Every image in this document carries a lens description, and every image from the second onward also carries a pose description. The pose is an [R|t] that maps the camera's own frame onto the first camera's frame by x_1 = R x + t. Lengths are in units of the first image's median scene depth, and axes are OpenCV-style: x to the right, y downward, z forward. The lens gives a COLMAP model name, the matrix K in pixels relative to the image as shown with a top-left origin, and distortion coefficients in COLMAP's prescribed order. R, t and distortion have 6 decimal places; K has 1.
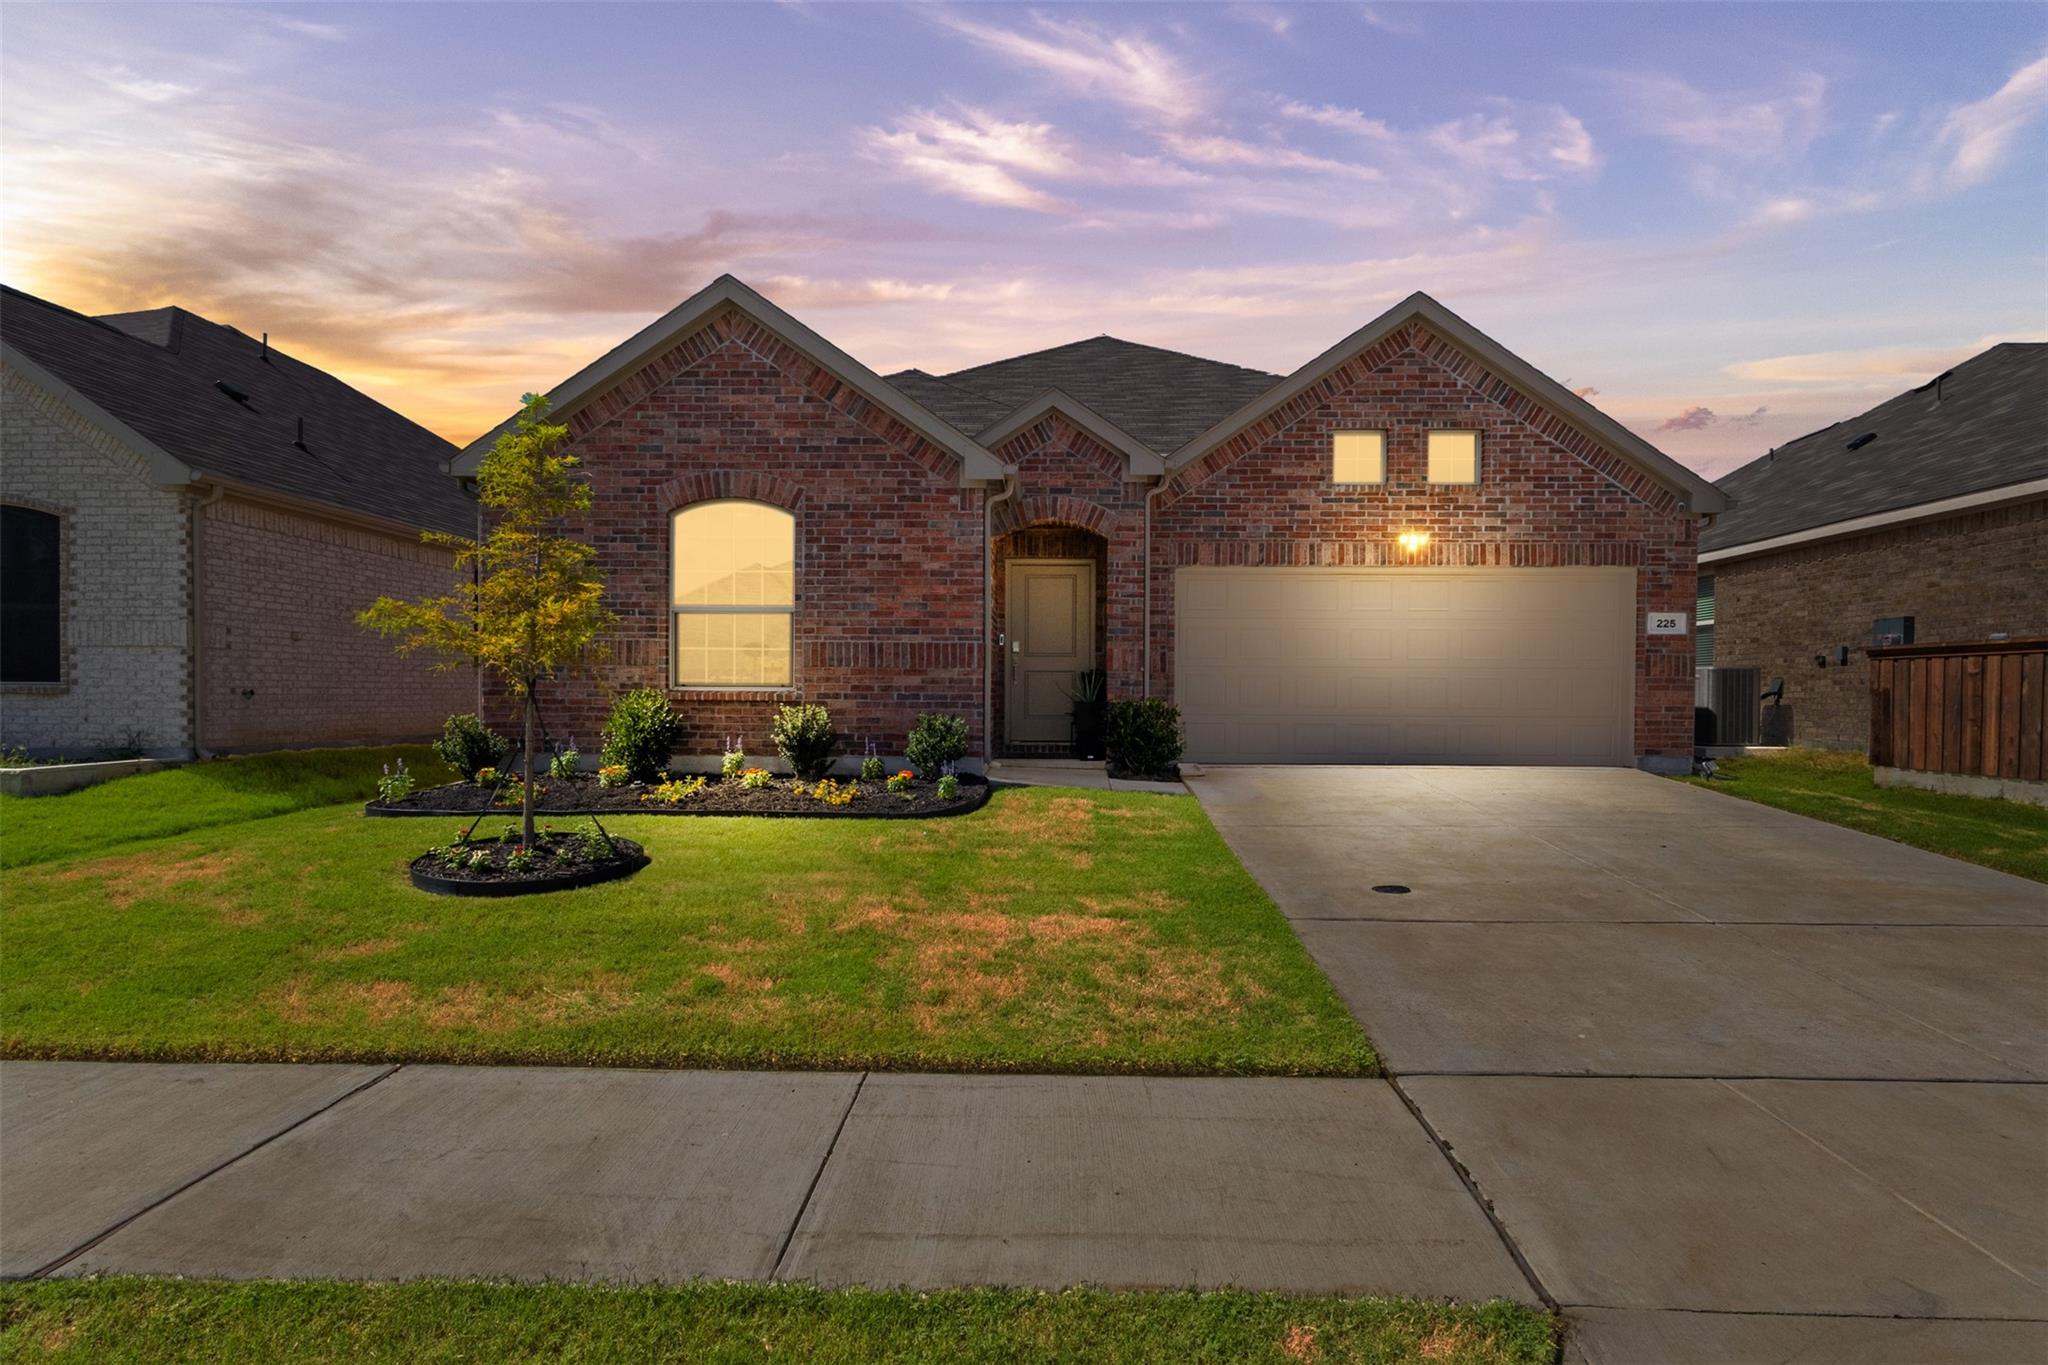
lens RADIAL K [[1104.4, 0, 1028.7], [0, 1104.4, 704.2], [0, 0, 1]] dist [-0.004015, 0.000453]
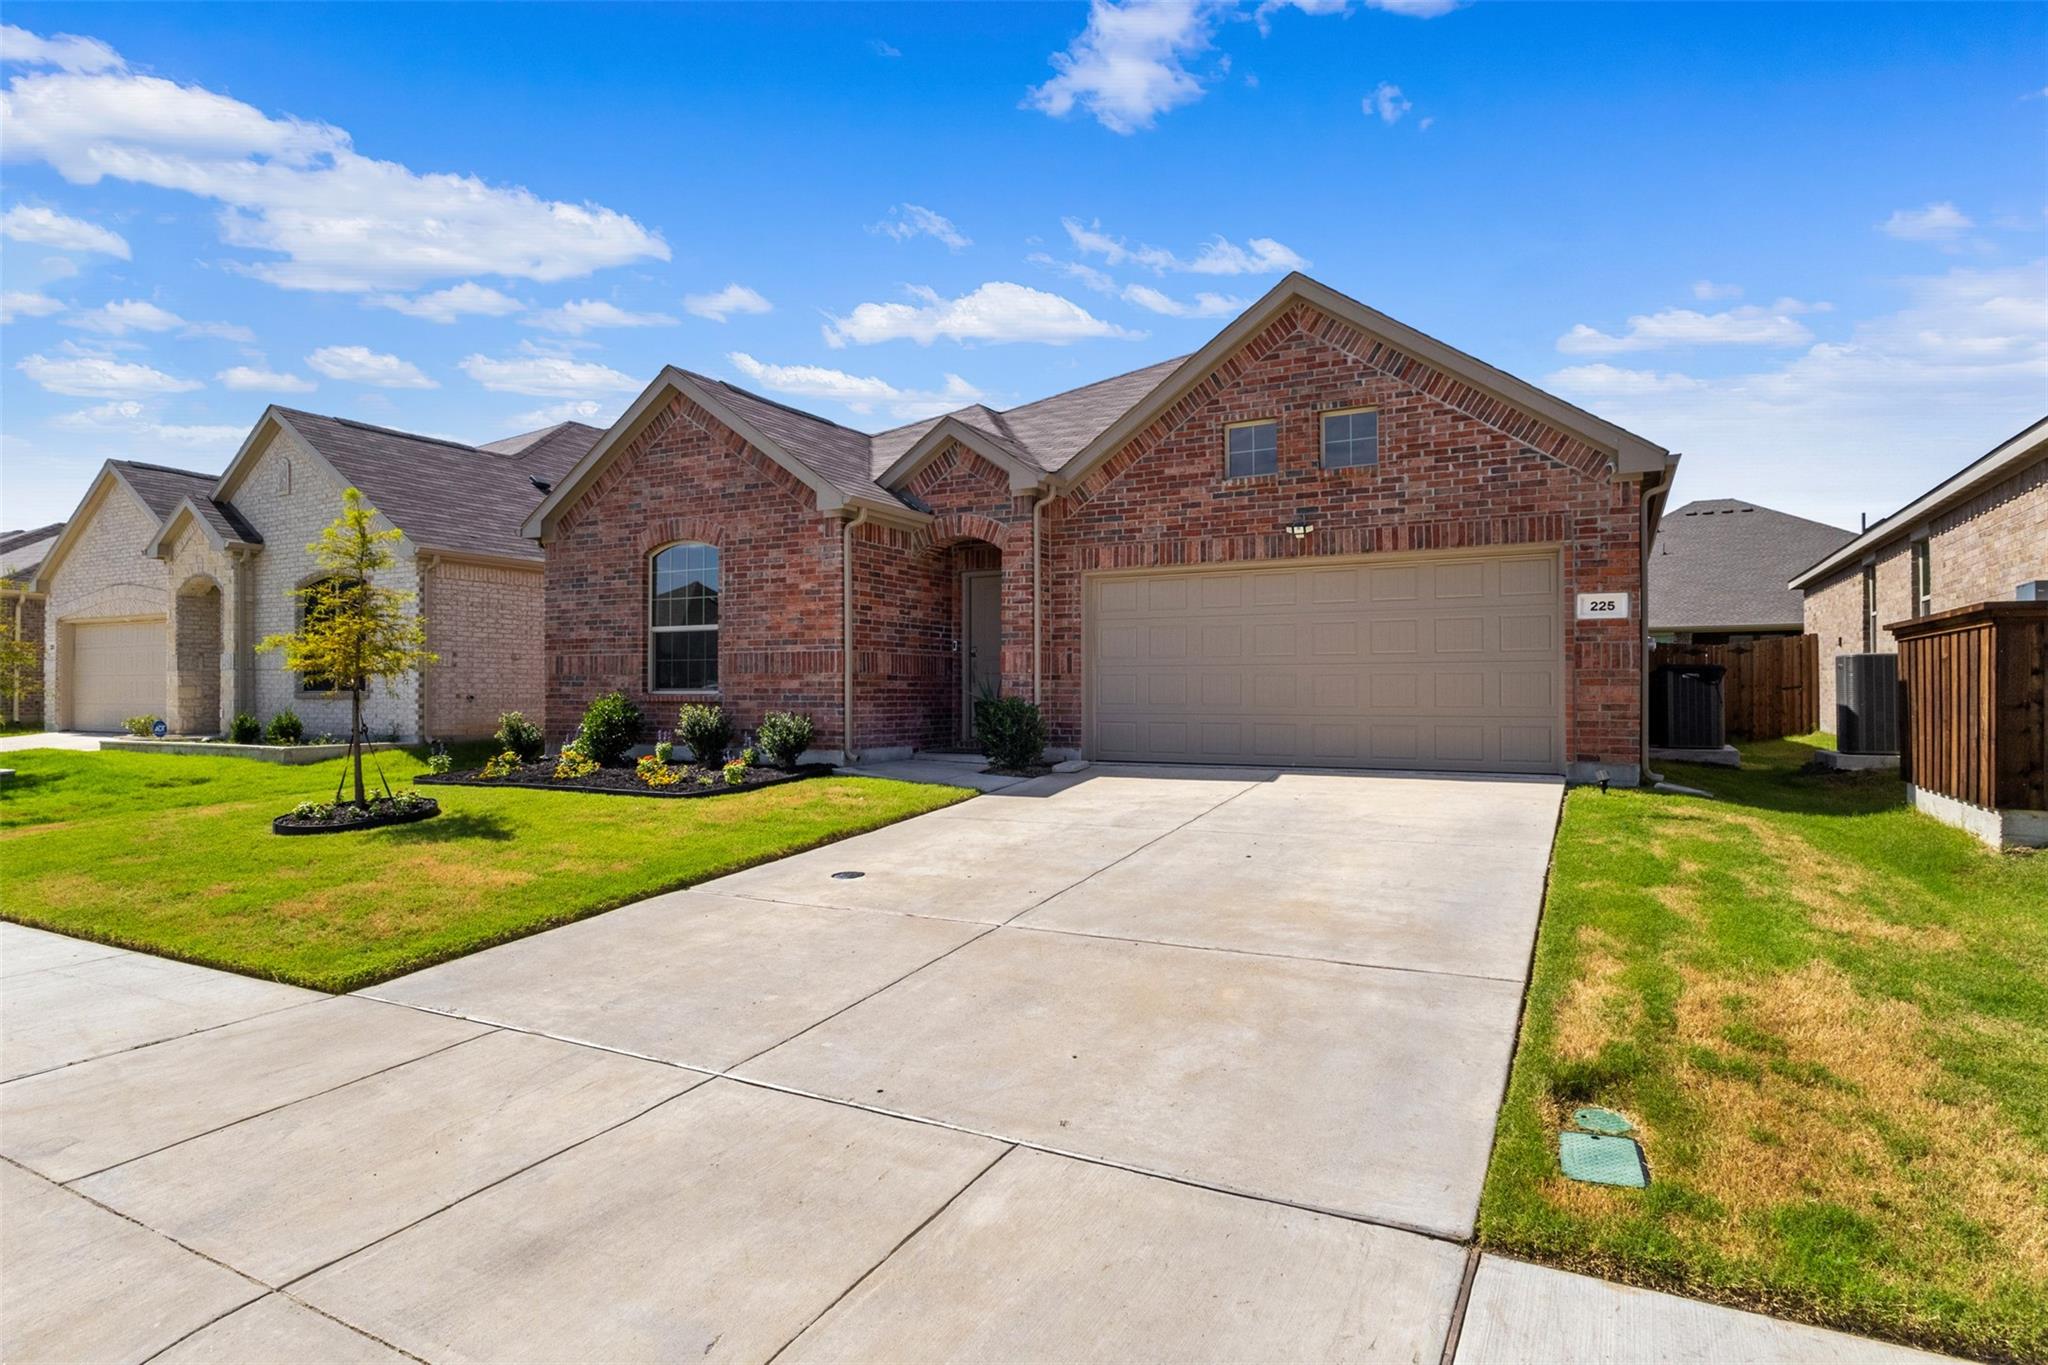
lens RADIAL K [[1104.4, 0, 1033.5], [0, 1104.4, 673.7], [0, 0, 1]] dist [-0.004015, 0.000453]
pose [[0.896596, -0.015565, -0.442576, 0.561194], [0.001541, 0.999486, -0.032030, 0.005224], [0.442847, 0.028036, 0.896159, 0.049729]]
